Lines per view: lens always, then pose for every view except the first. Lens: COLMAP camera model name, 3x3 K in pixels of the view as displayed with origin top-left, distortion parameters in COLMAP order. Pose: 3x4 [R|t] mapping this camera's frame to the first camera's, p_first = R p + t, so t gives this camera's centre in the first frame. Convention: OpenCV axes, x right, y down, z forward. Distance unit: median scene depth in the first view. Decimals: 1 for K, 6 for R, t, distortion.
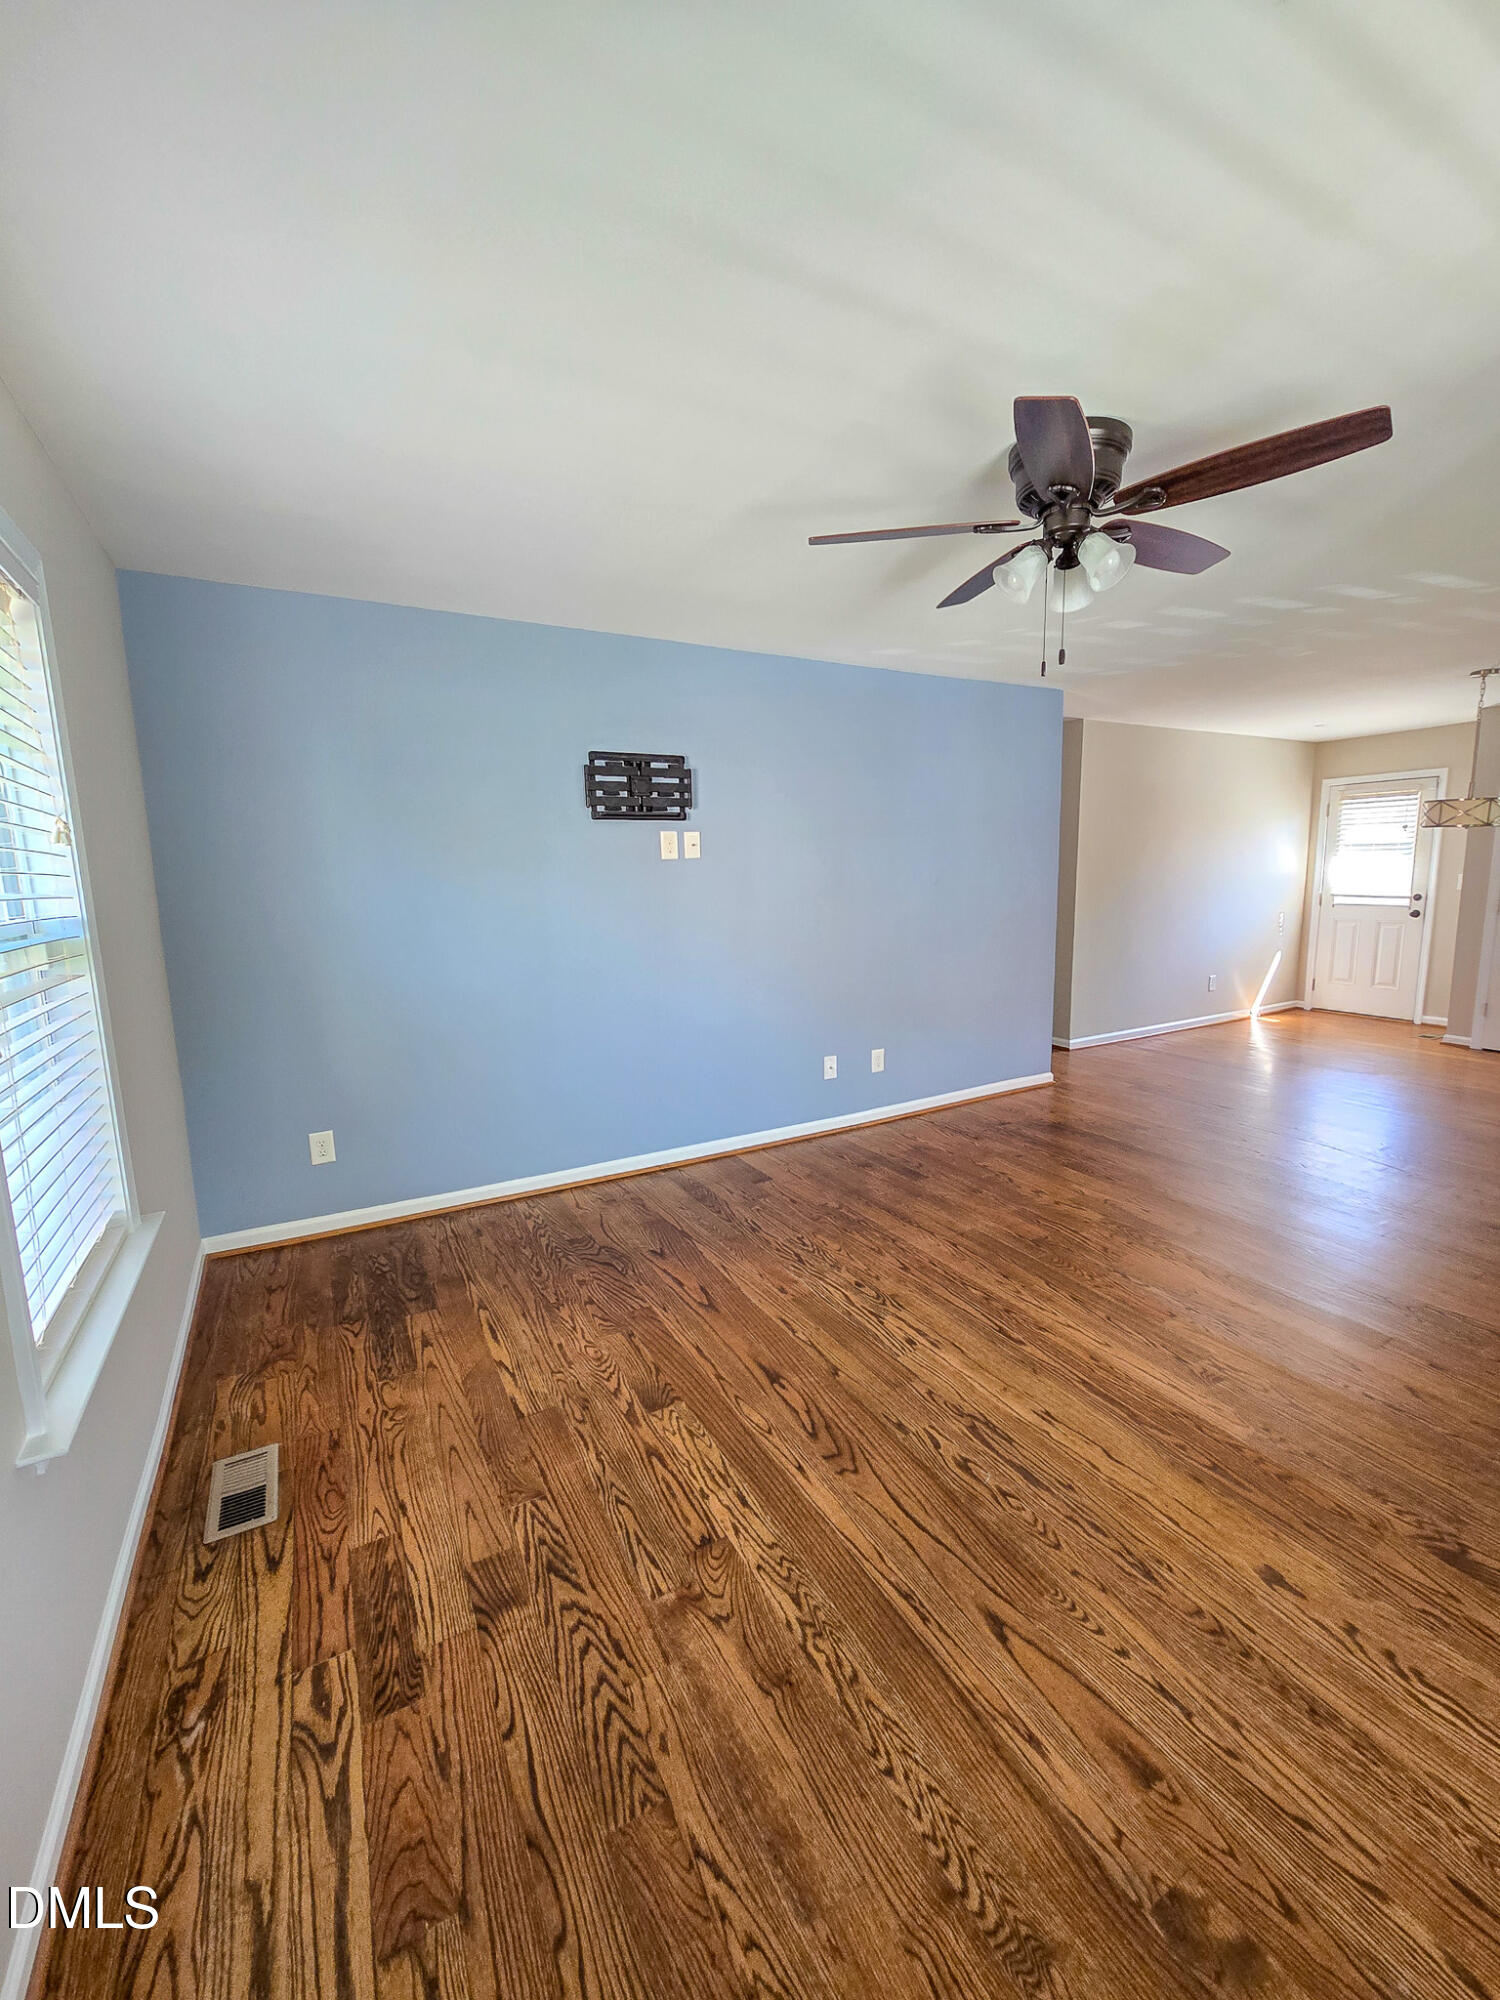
lens RADIAL K [[815.2, 0, 762.4], [0, 815.2, 994.3], [0, 0, 1]] dist [-0.001381, -0.000159]
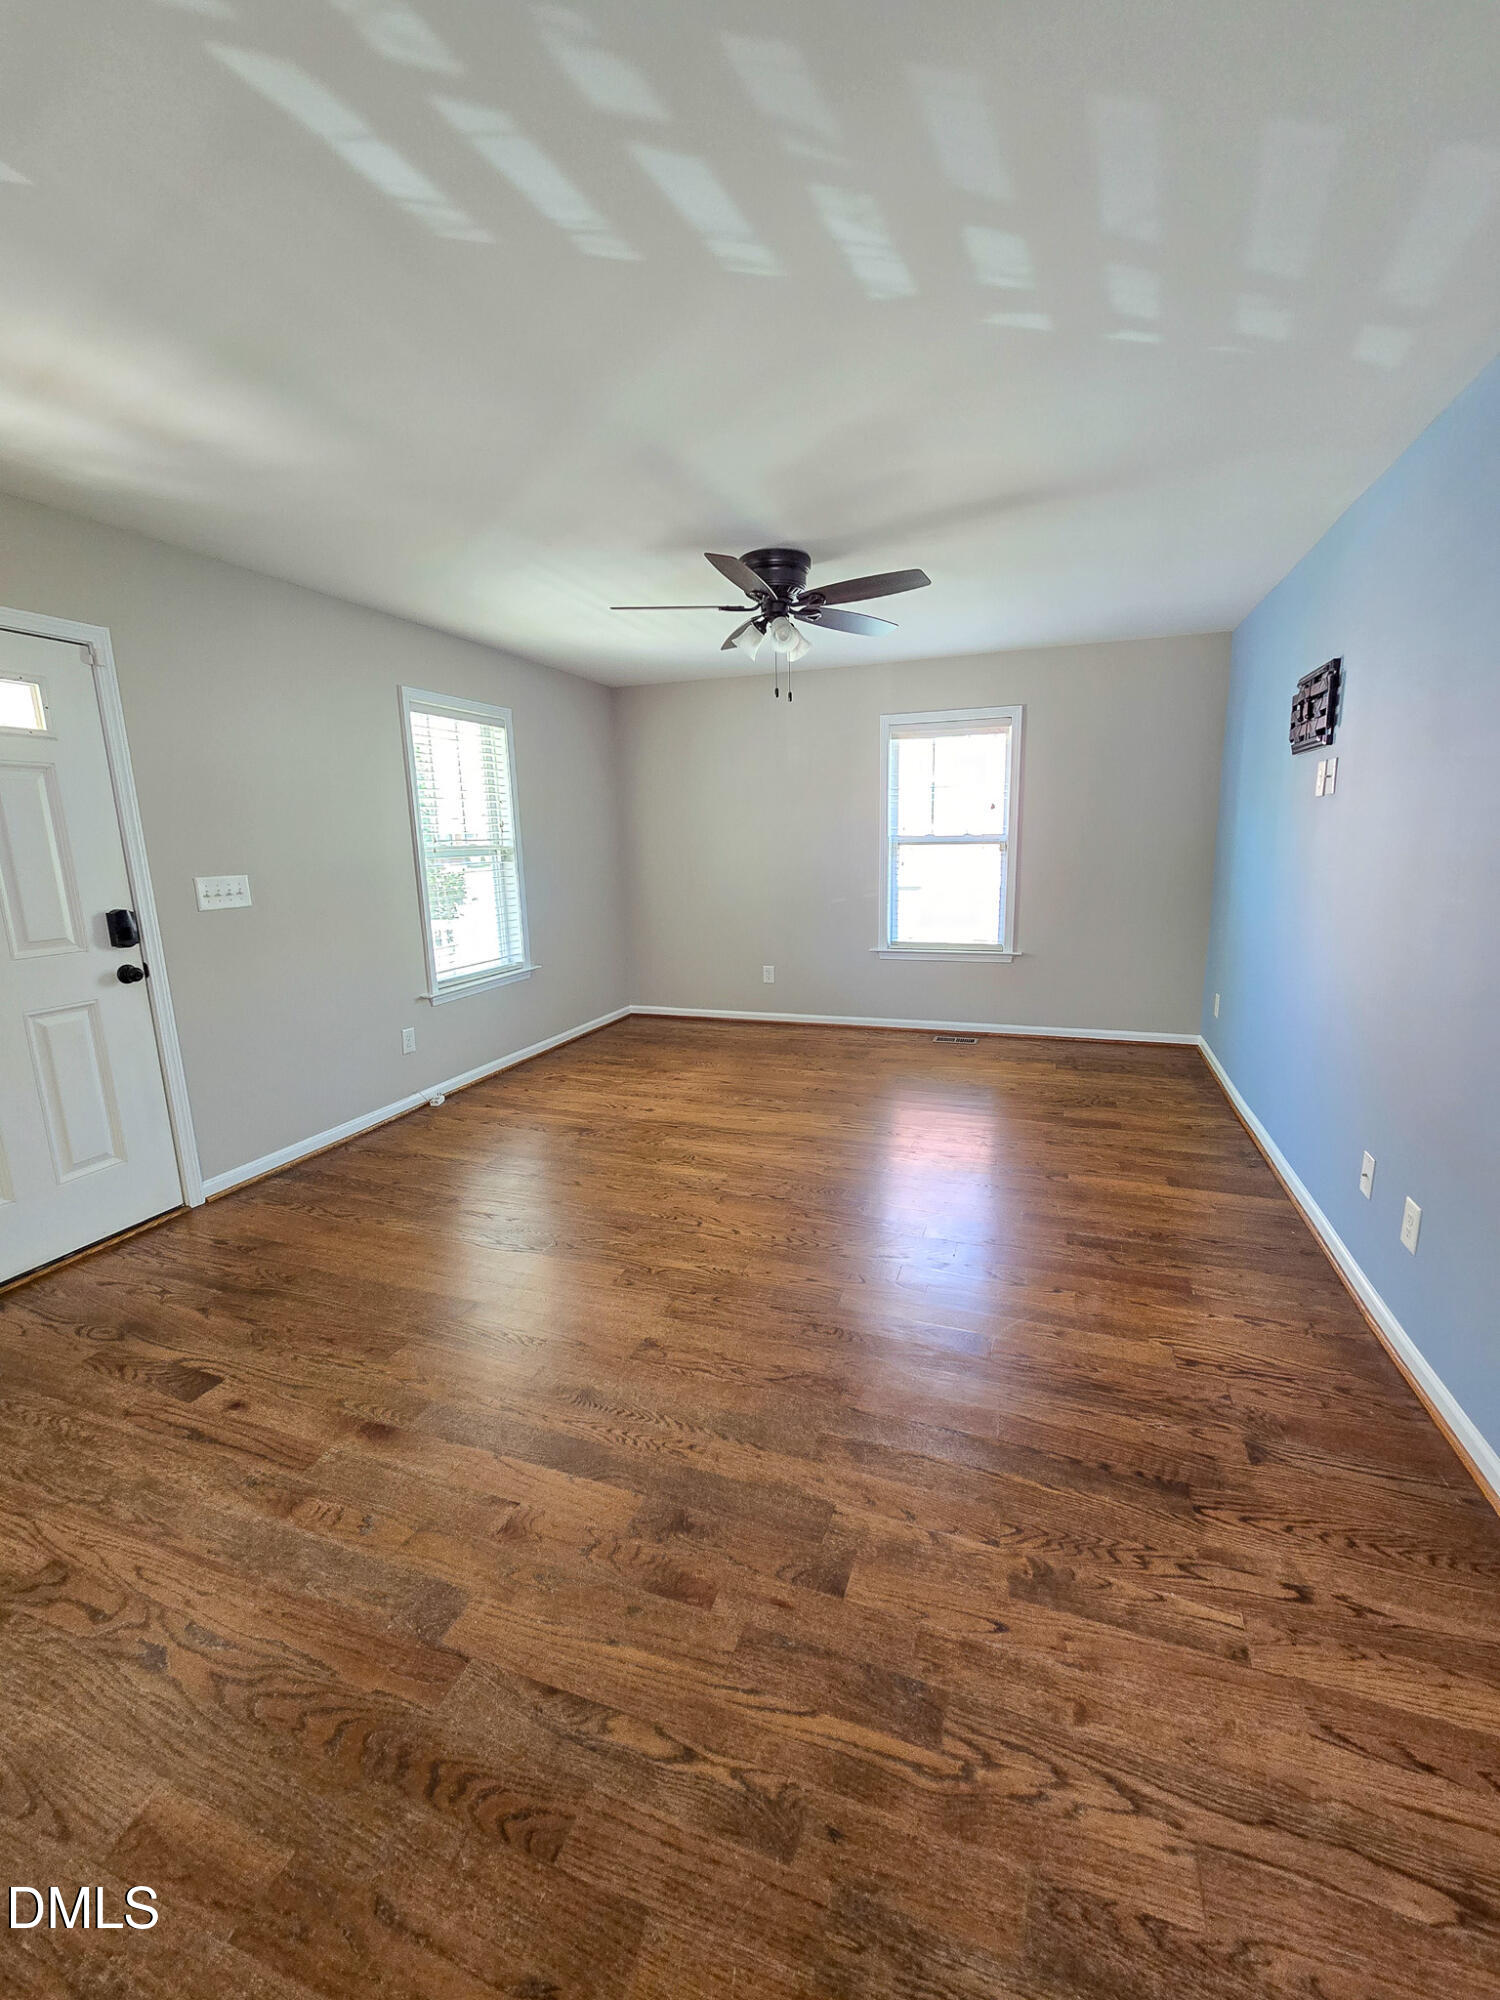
lens RADIAL K [[819.2, 0, 757.1], [0, 819.2, 996.9], [0, 0, 1]] dist [-0.001115, 0.000794]
pose [[-0.753541, 0.165393, -0.636255, 1.286373], [-0.061761, 0.945743, 0.318991, -0.308820], [0.654493, 0.279669, -0.702442, 1.930845]]
